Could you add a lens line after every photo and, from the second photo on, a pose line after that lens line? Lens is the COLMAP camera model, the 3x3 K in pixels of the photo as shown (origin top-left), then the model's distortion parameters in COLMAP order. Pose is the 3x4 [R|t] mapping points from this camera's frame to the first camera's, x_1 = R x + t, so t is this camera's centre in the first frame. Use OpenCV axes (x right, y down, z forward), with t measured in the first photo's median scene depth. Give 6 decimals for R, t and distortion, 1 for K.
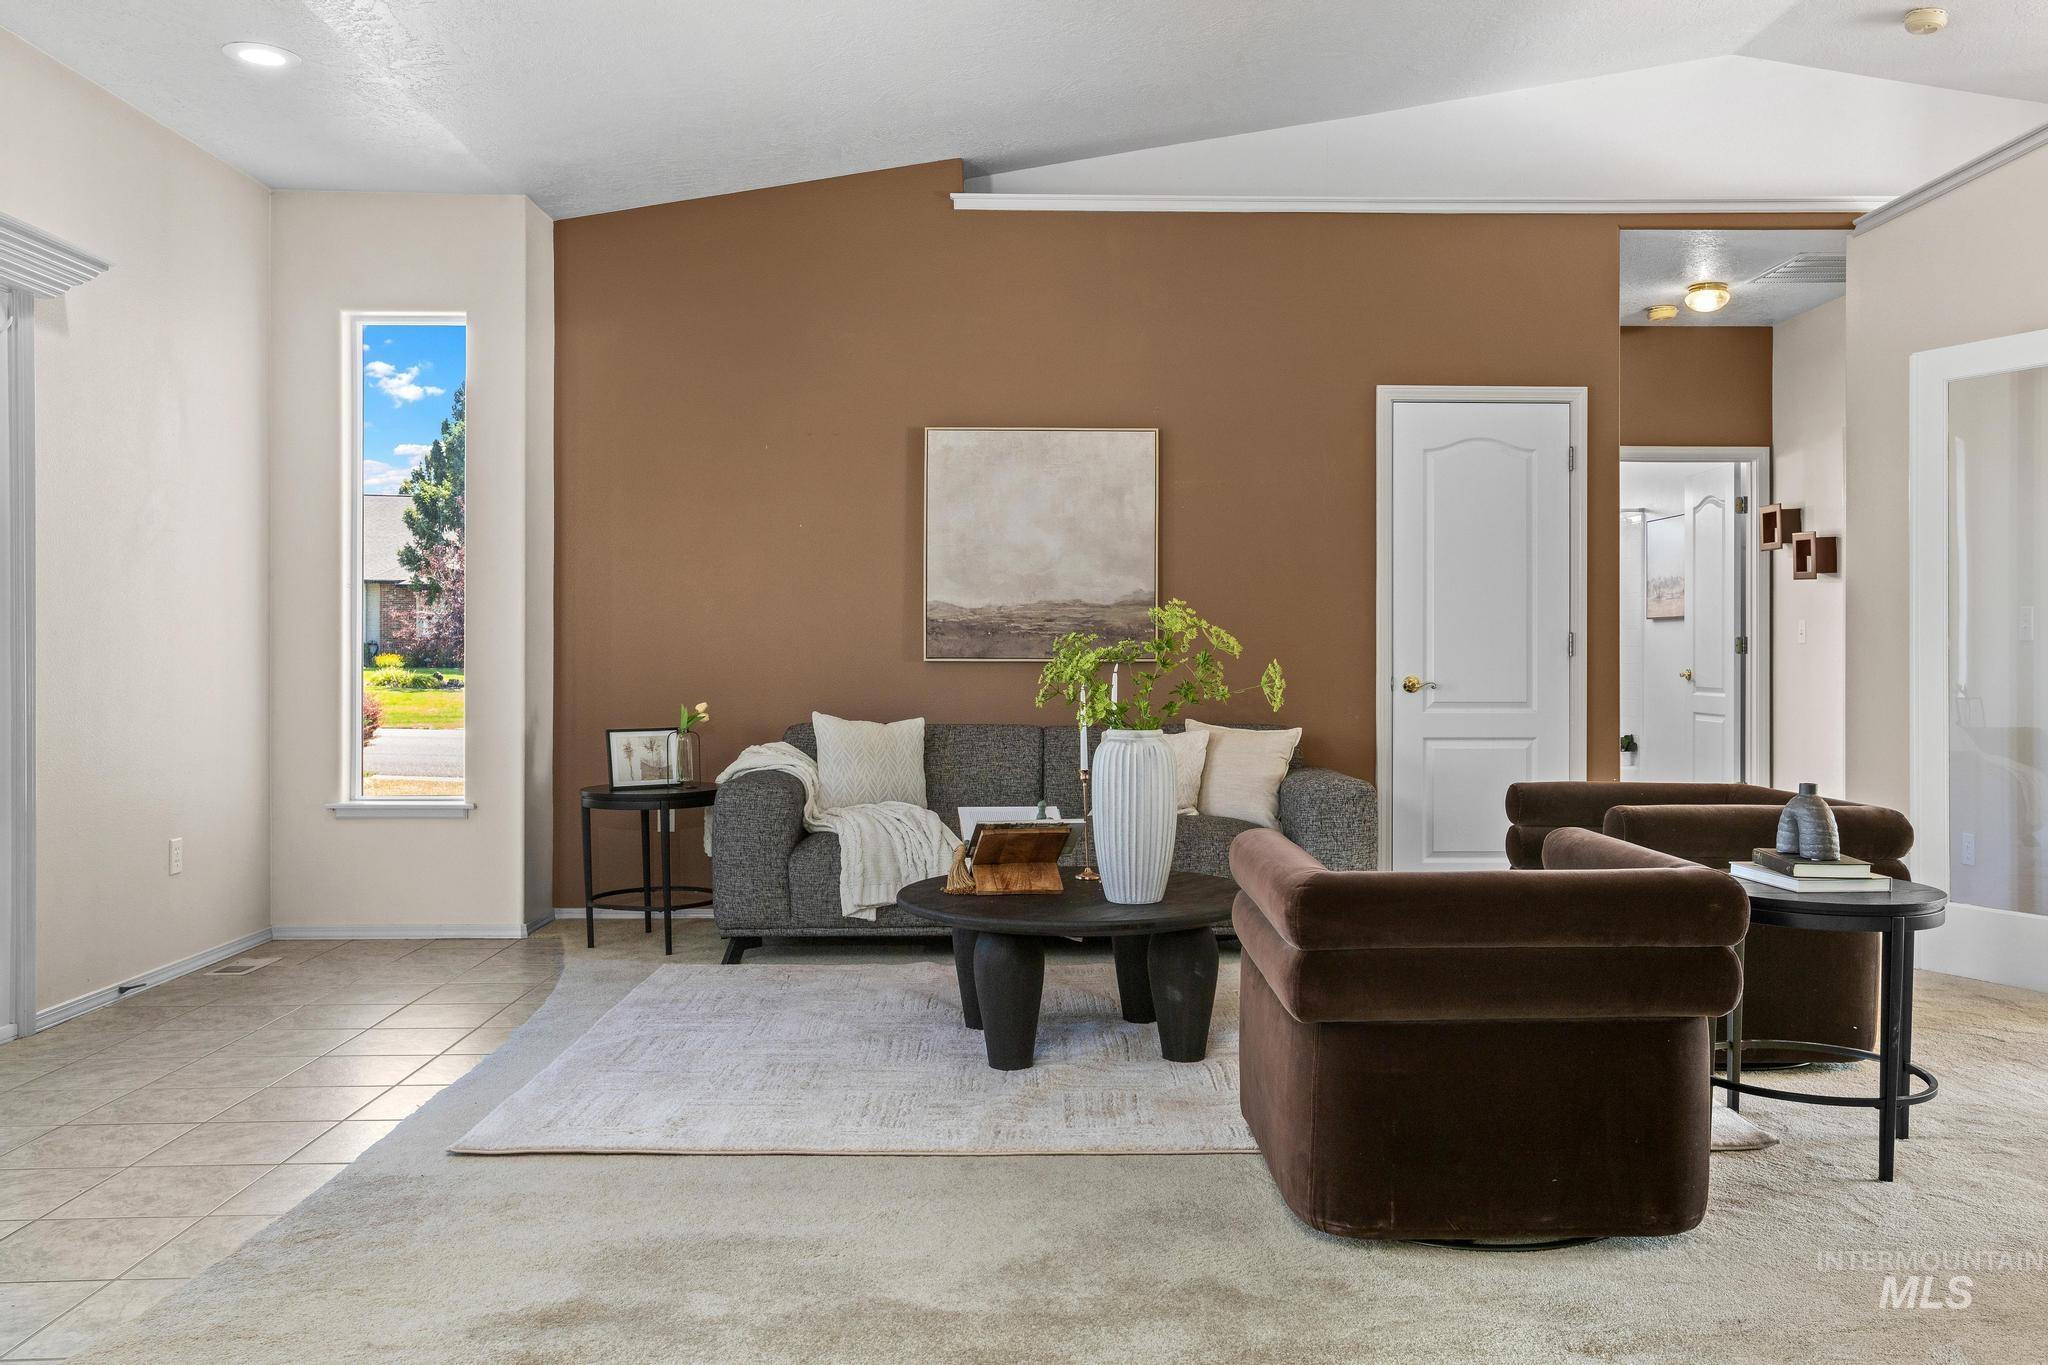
lens RADIAL K [[1623.4, 0, 1031.7], [0, 1623.4, 668.3], [0, 0, 1]] dist [-0.003960, 0.023550]
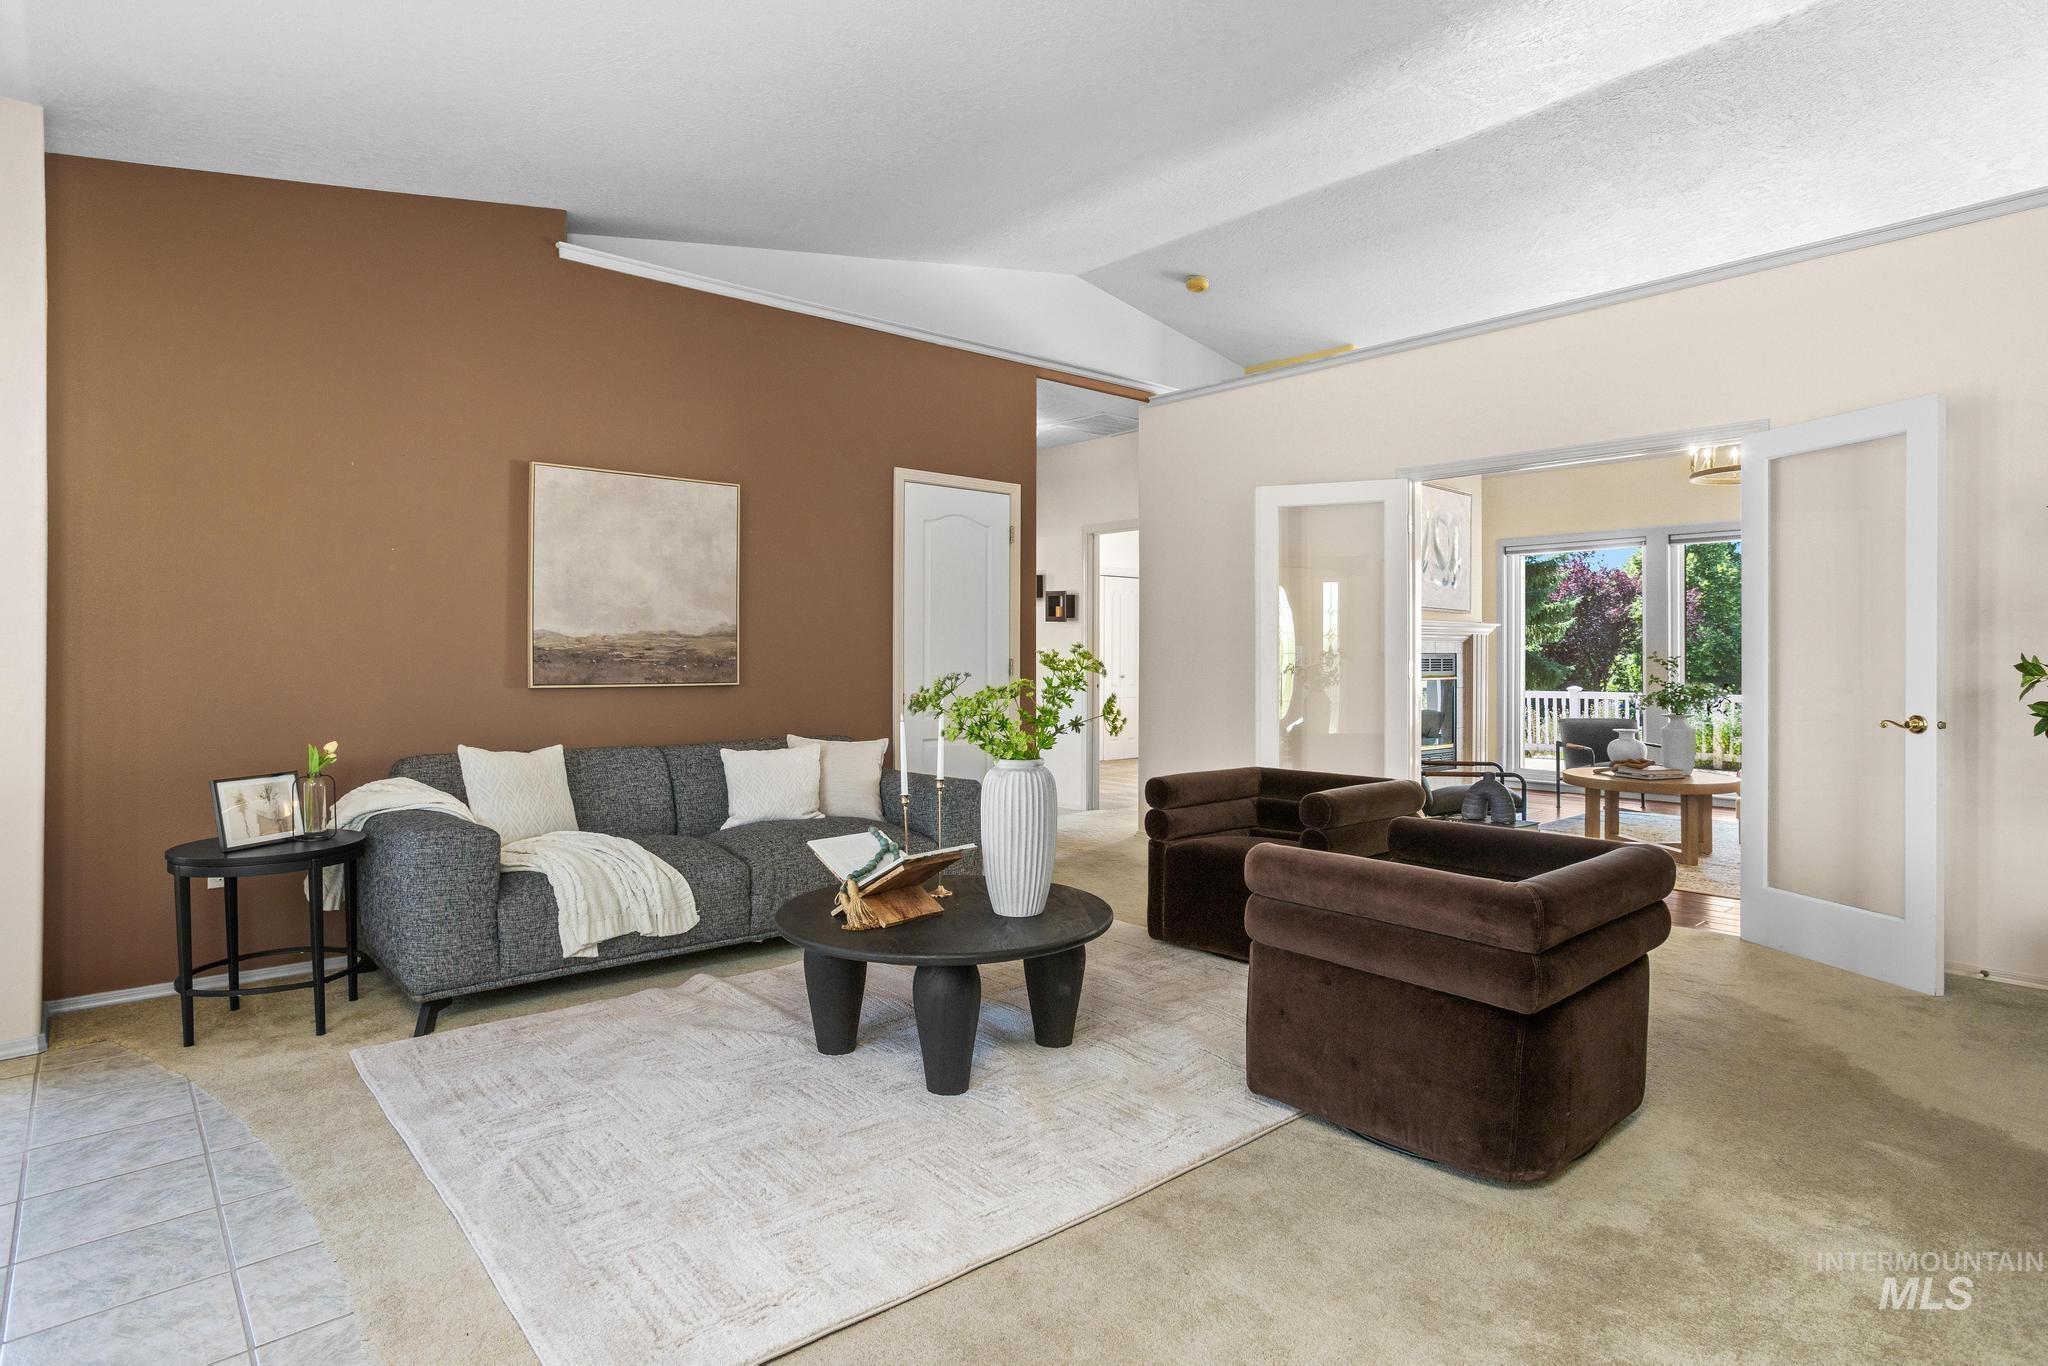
lens RADIAL K [[1097.6, 0, 1077.2], [0, 1097.6, 654.9], [0, 0, 1]] dist [-0.017752, 0.001943]
pose [[0.762905, 0.001647, 0.646508, -0.265310], [0.005619, 0.999942, -0.009179, -0.018188], [-0.646486, 0.010636, 0.762852, 0.262289]]
